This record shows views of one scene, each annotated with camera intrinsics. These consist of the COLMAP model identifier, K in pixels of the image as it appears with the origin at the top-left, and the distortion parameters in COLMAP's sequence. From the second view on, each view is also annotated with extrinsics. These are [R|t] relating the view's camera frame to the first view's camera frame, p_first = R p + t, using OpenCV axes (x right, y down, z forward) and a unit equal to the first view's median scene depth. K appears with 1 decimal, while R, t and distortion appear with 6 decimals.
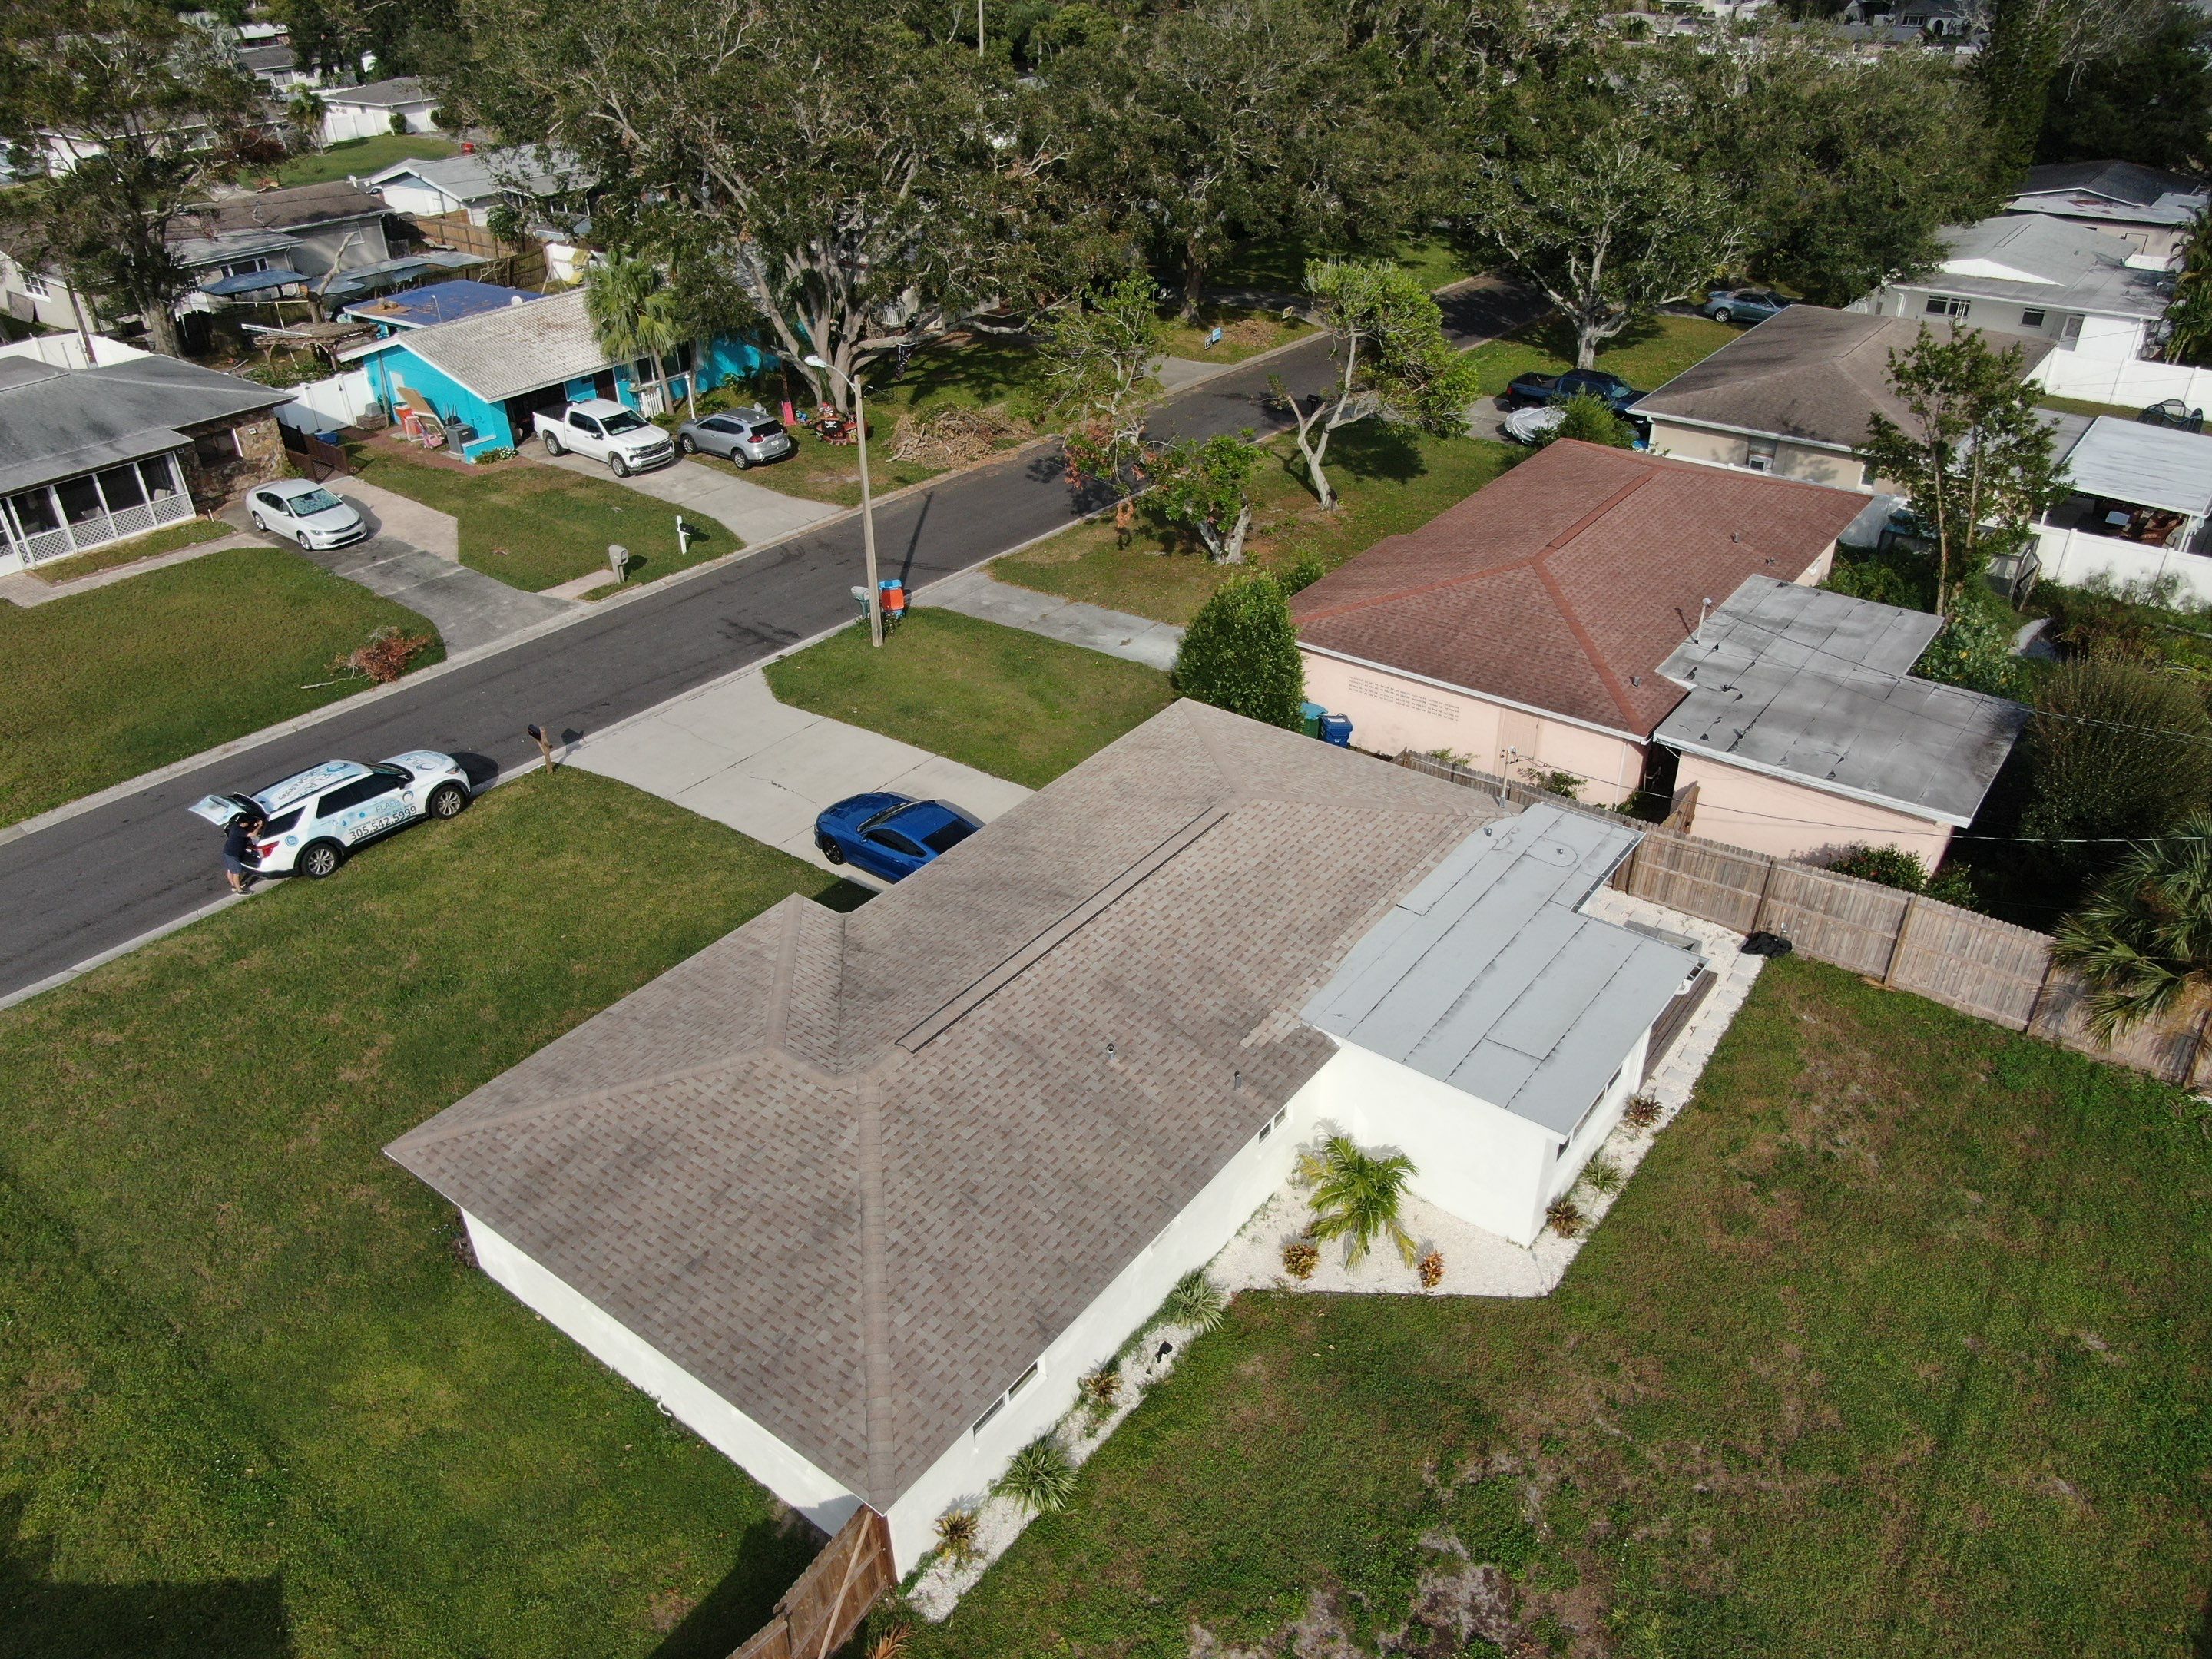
lens RADIAL K [[1581.7, 0, 1106.0], [0, 1581.7, 829.5], [0, 0, 1]] dist [-0.025120, 0.011916]
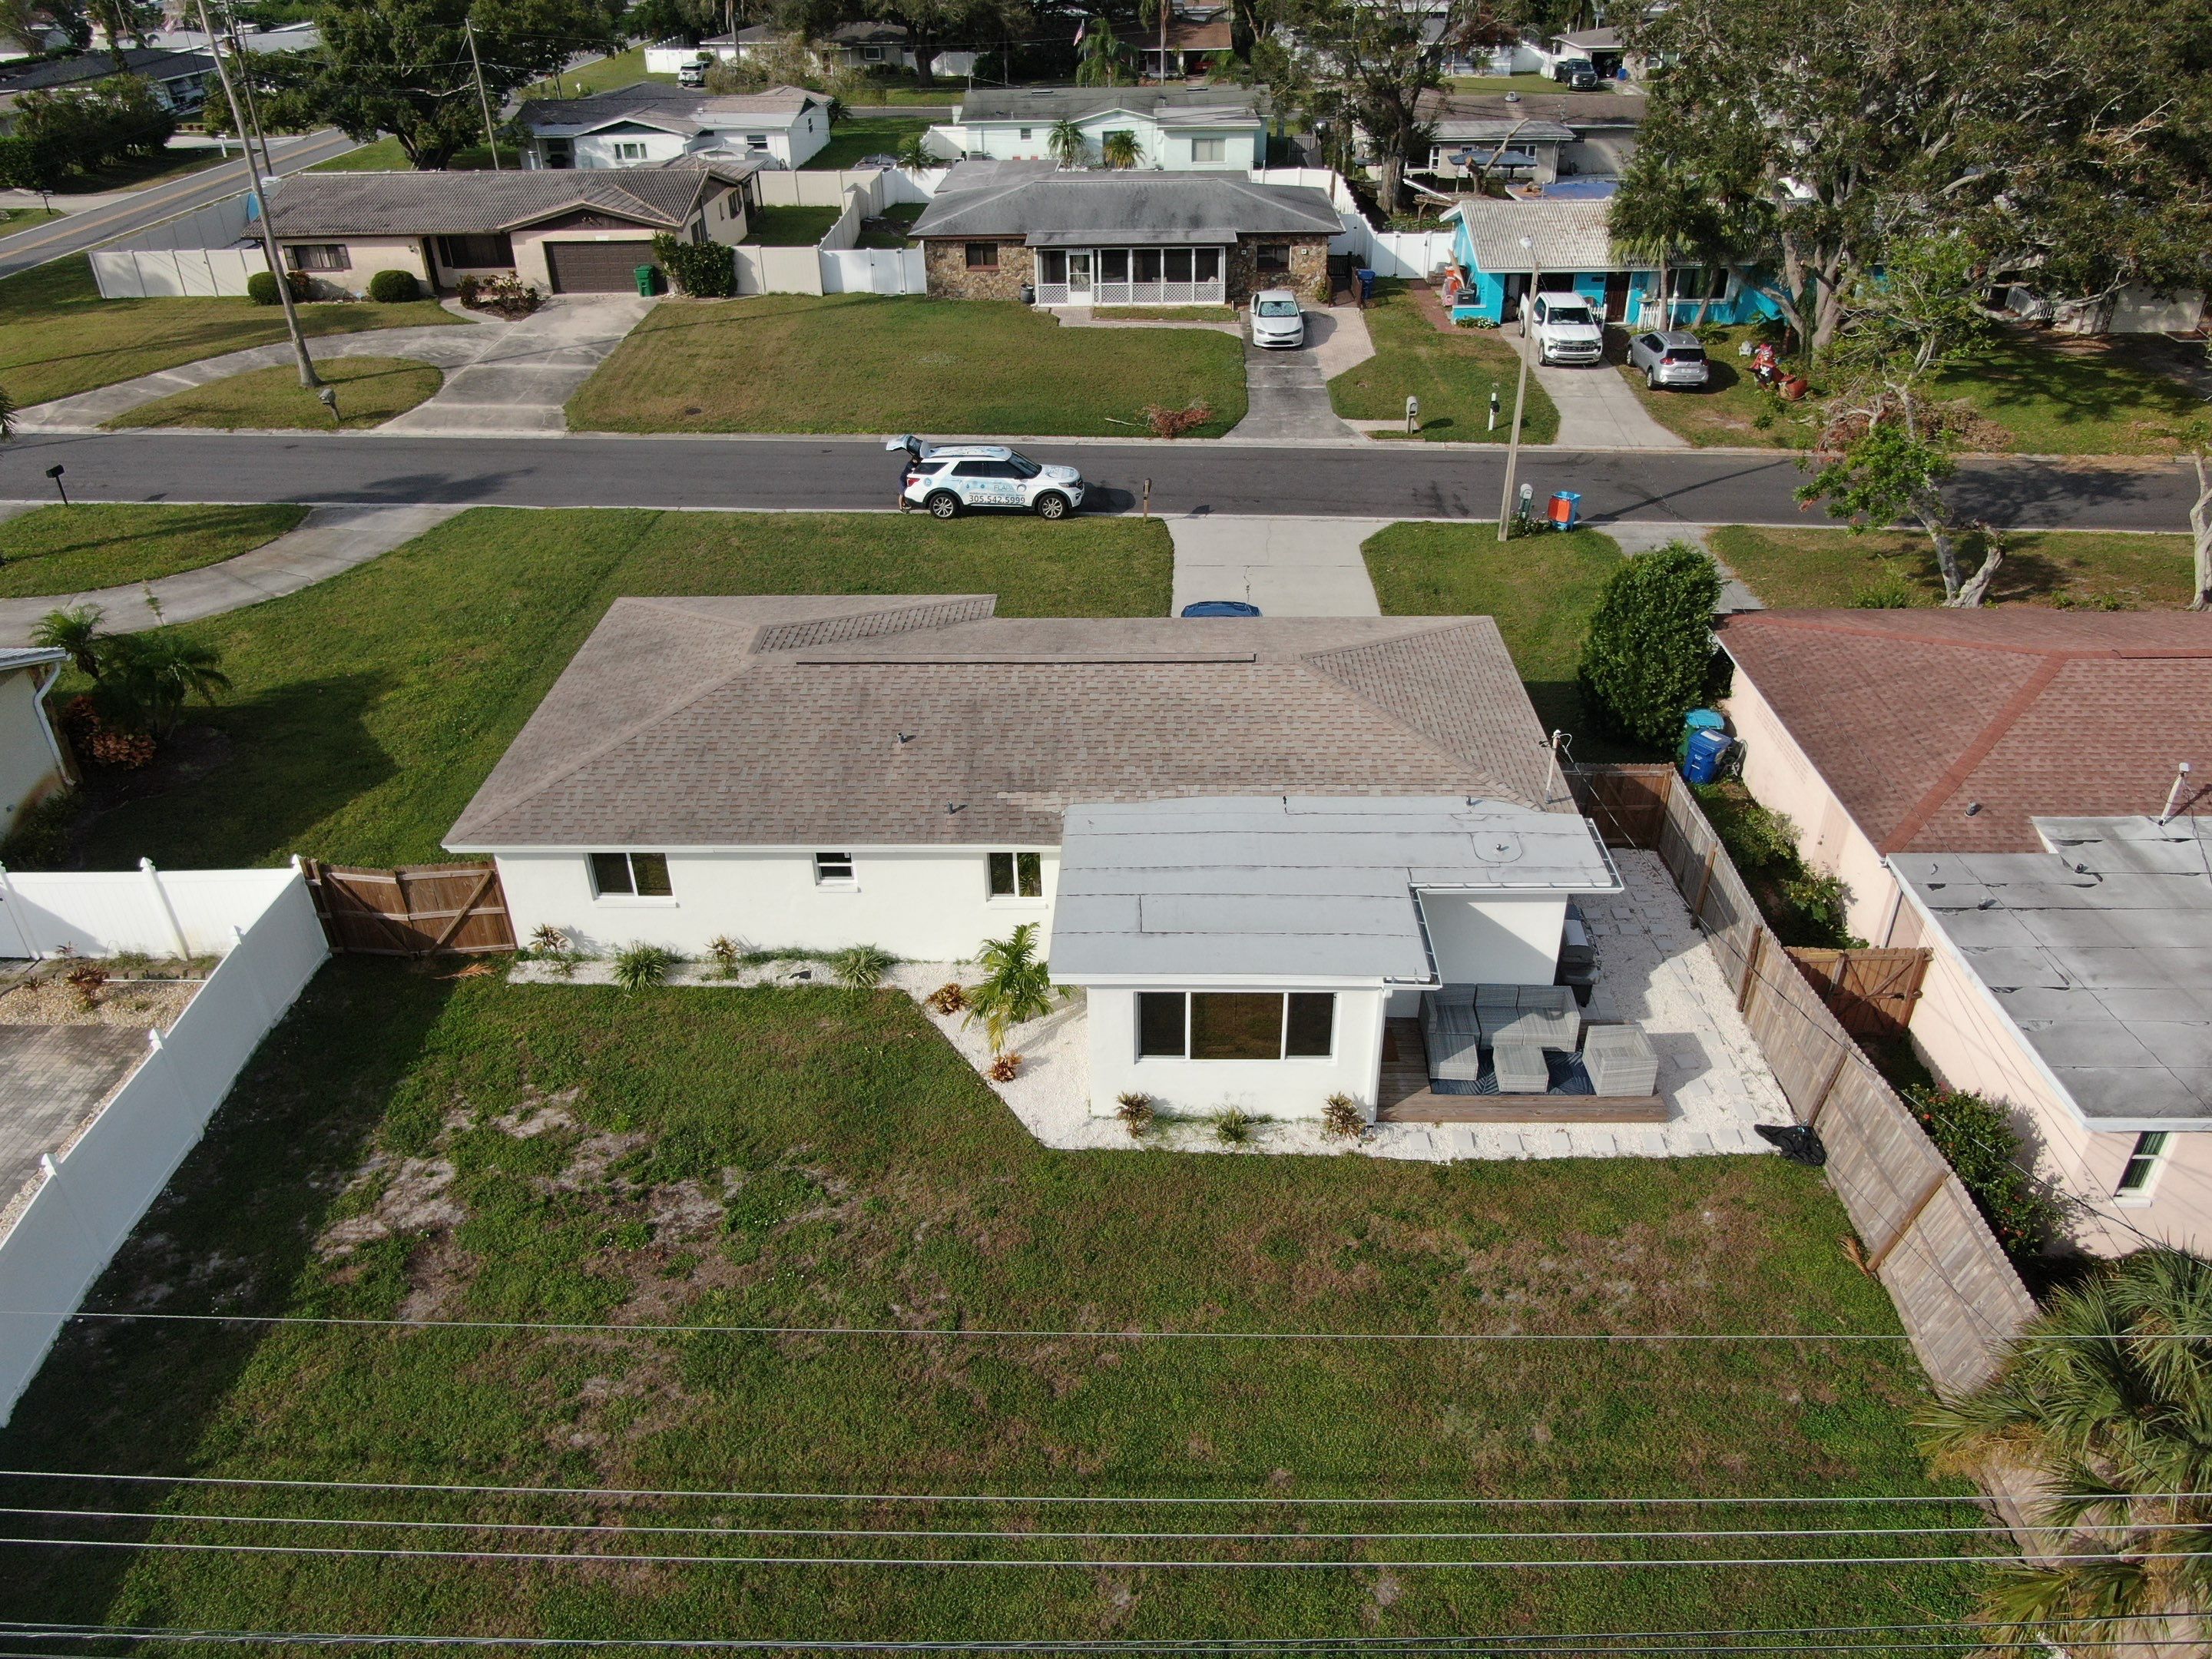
lens RADIAL K [[1581.7, 0, 1106.0], [0, 1581.7, 829.5], [0, 0, 1]] dist [-0.025120, 0.011916]
pose [[0.582699, 0.432856, -0.687820, 0.536294], [-0.423296, 0.884136, 0.197798, -0.052798], [0.693745, 0.175895, 0.698412, 0.185864]]
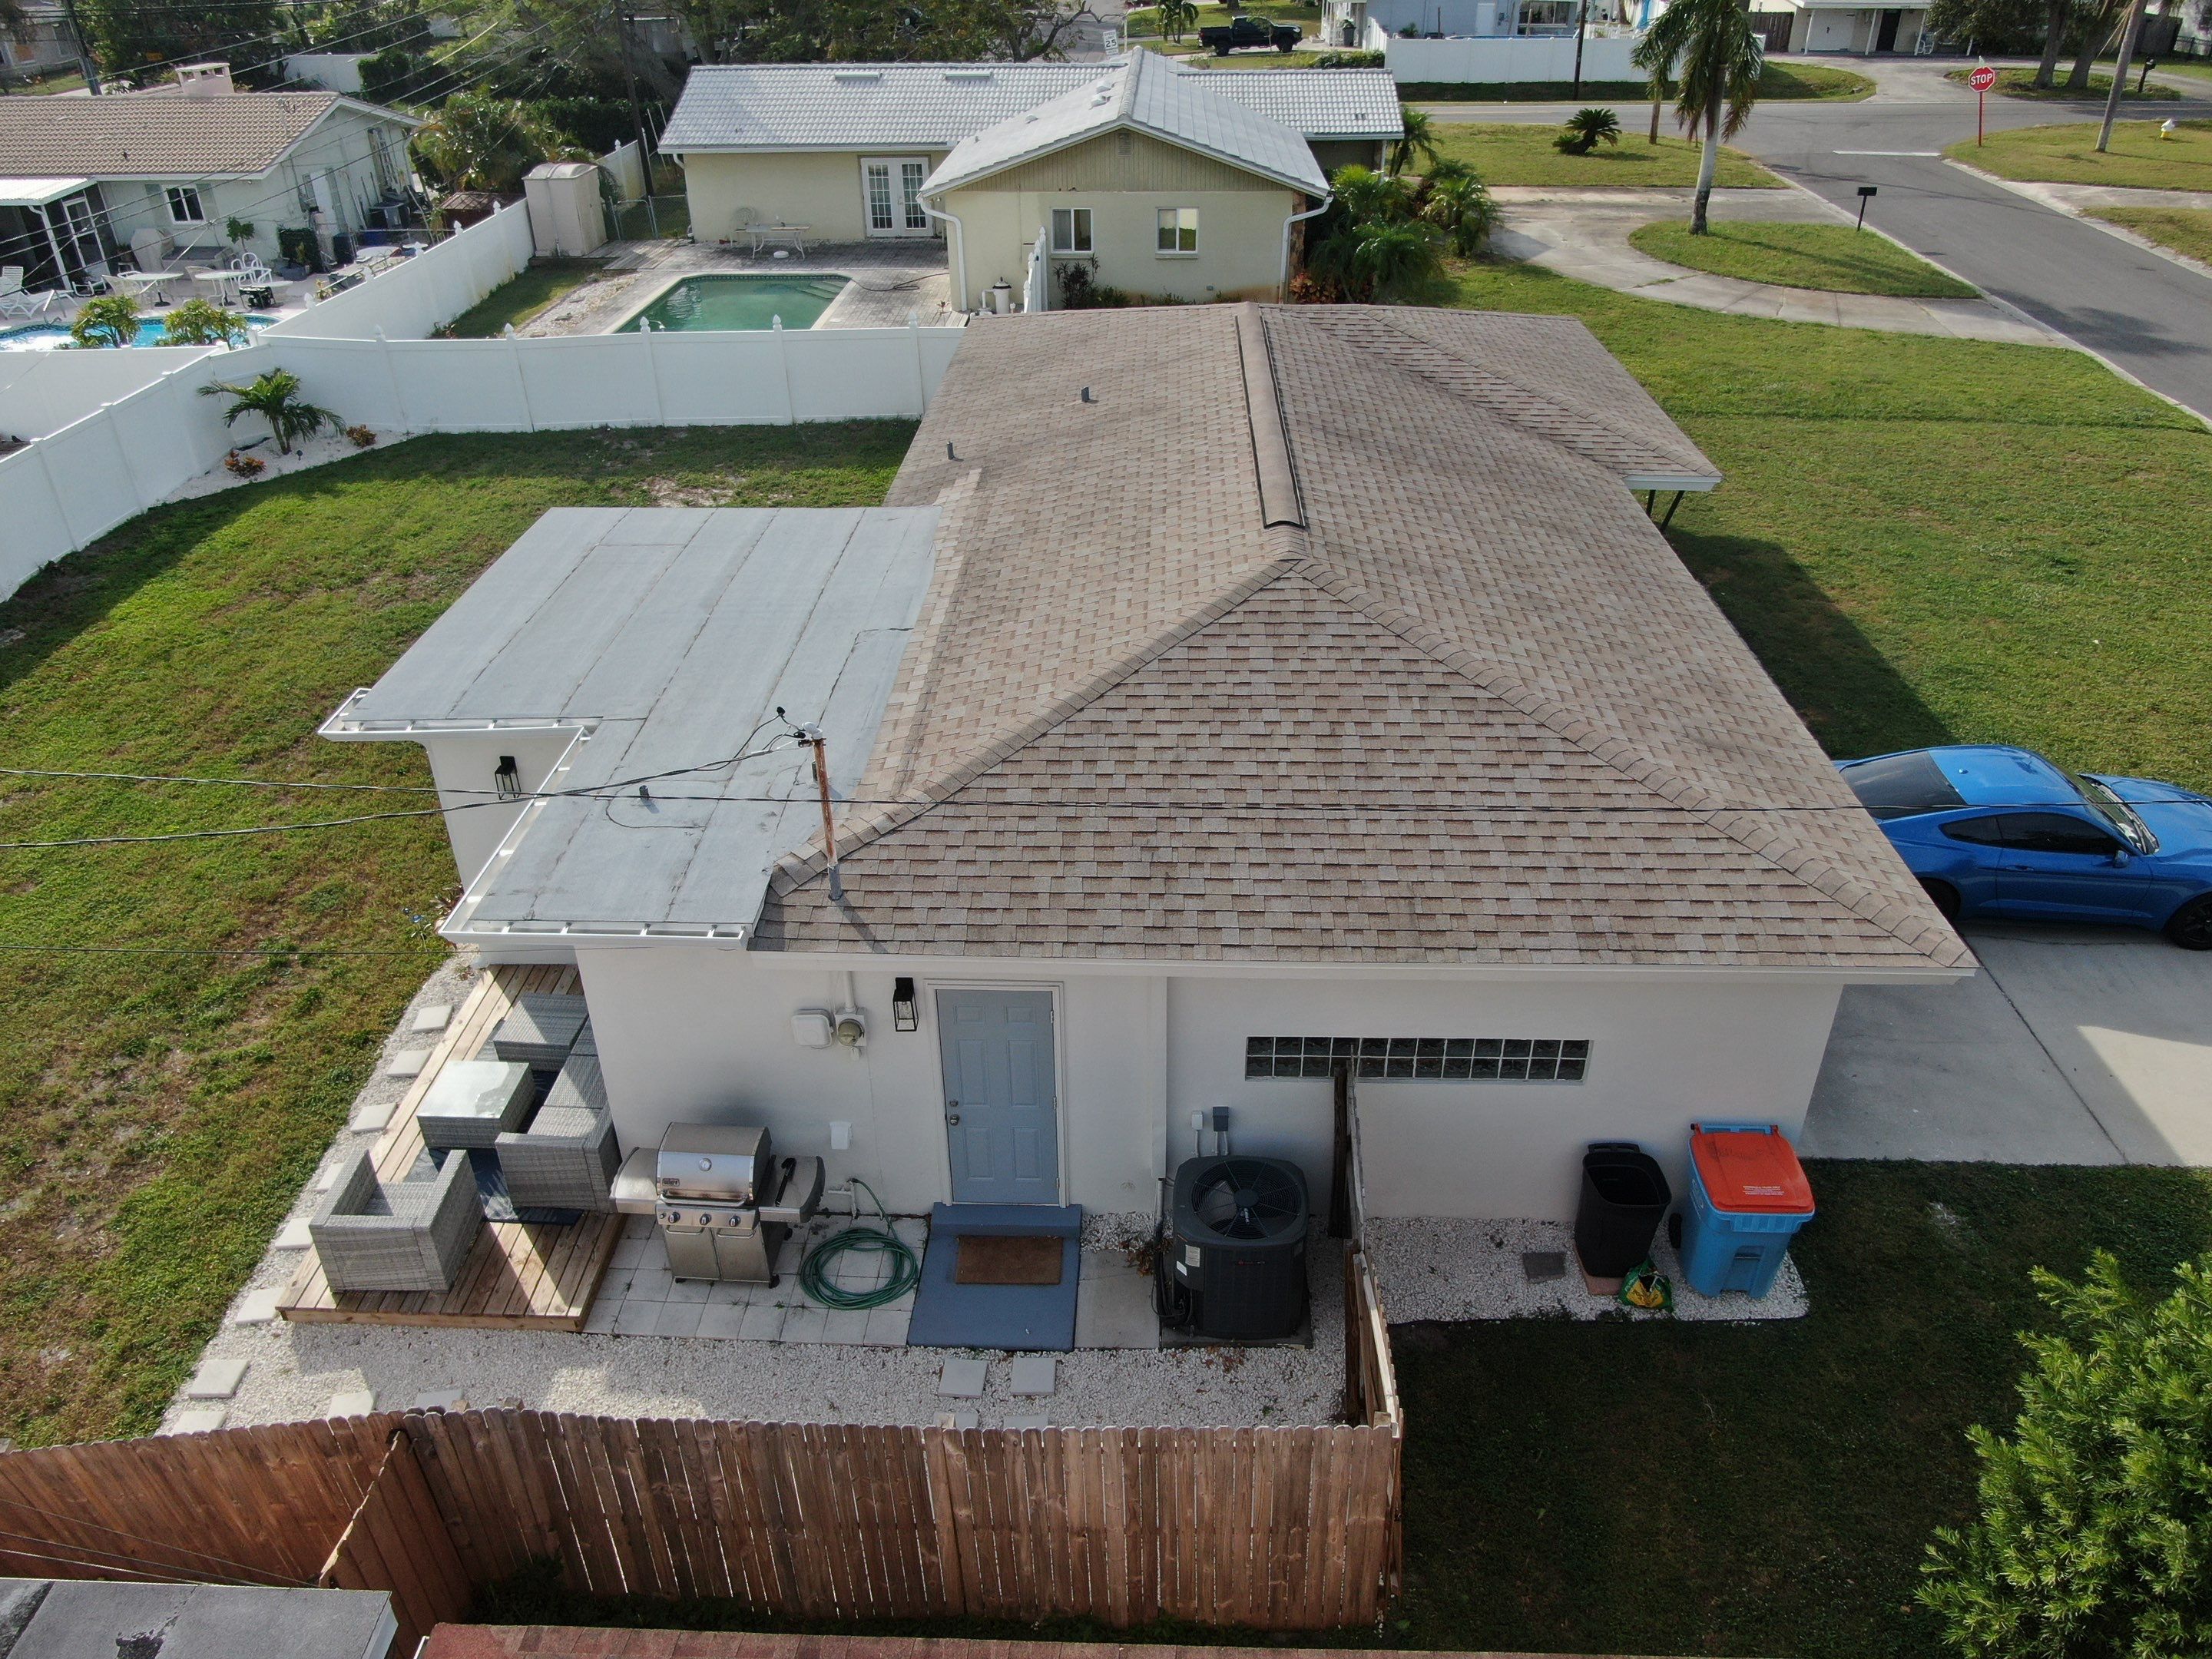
lens RADIAL K [[1581.7, 0, 1106.0], [0, 1581.7, 829.5], [0, 0, 1]] dist [-0.025120, 0.011916]
pose [[-0.815617, 0.321436, -0.481090, 0.283062], [-0.284343, 0.501471, 0.817114, -0.259295], [0.503903, 0.803247, -0.317611, 0.866149]]
